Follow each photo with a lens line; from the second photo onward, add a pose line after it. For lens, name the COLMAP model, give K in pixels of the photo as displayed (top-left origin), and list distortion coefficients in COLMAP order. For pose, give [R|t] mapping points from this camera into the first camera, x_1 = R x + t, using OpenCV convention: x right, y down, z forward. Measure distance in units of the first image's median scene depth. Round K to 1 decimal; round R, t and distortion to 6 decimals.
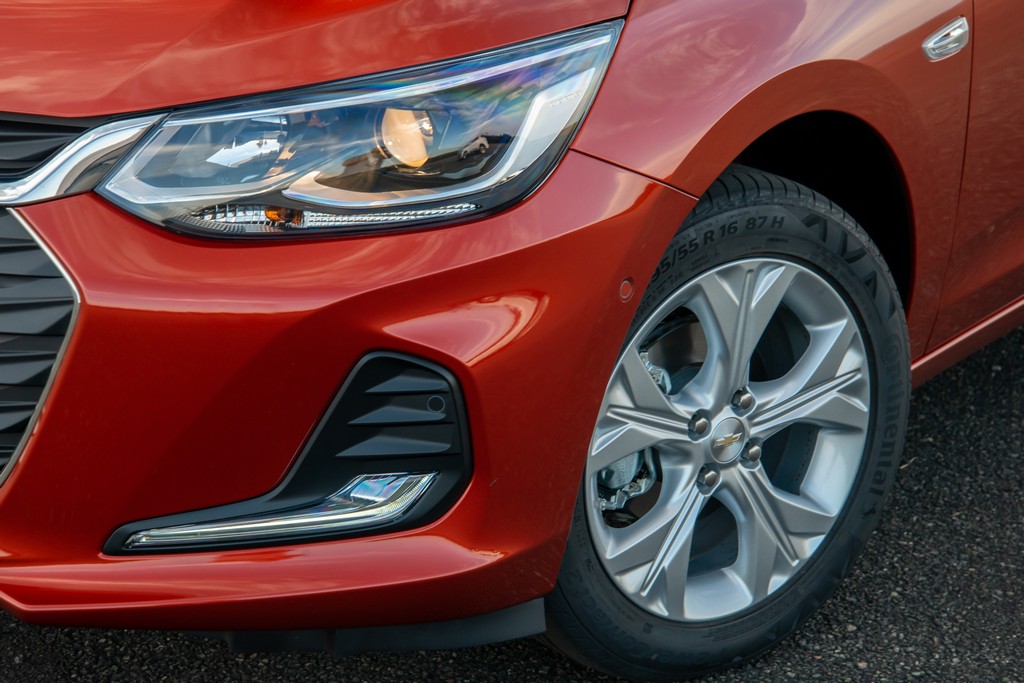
lens RADIAL K [[2302.7, 0, 511.7], [0, 2302.7, 342.0], [0, 0, 1]] dist [0.011670, 0.000000]
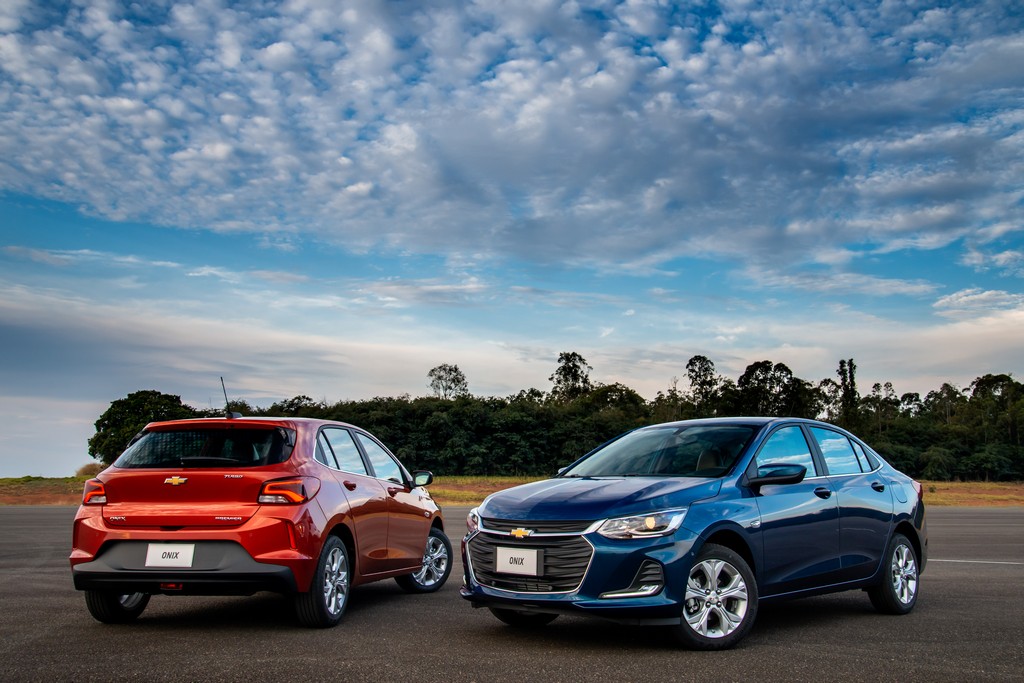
lens RADIAL K [[946.2, 0, 510.1], [0, 946.2, 342.1], [0, 0, 1]] dist [0.010708, 0.000000]
pose [[0.990653, -0.041246, -0.130017, -0.055638], [-0.016657, 0.909471, -0.415433, 0.401794], [0.135382, 0.413716, 0.900284, -1.107454]]
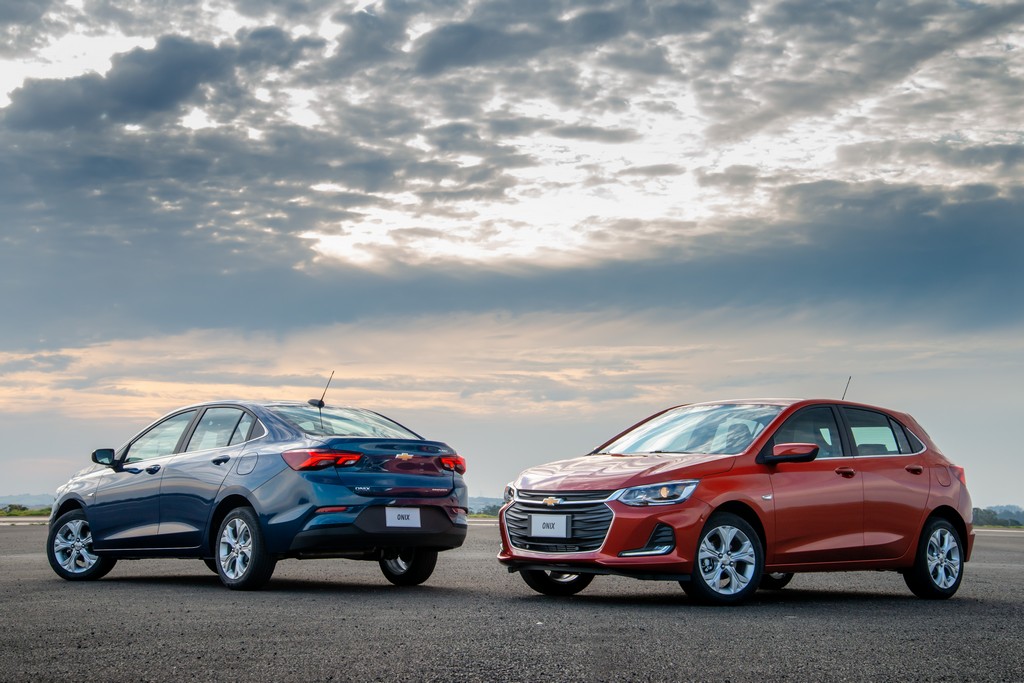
lens RADIAL K [[1471.4, 0, 512.1], [0, 1471.4, 342.3], [0, 0, 1]] dist [0.007260, 0.000000]
pose [[0.986595, -0.050507, -0.155177, 0.165045], [-0.014038, 0.921108, -0.389053, 0.960205], [0.162584, 0.386016, 0.908052, -2.520725]]
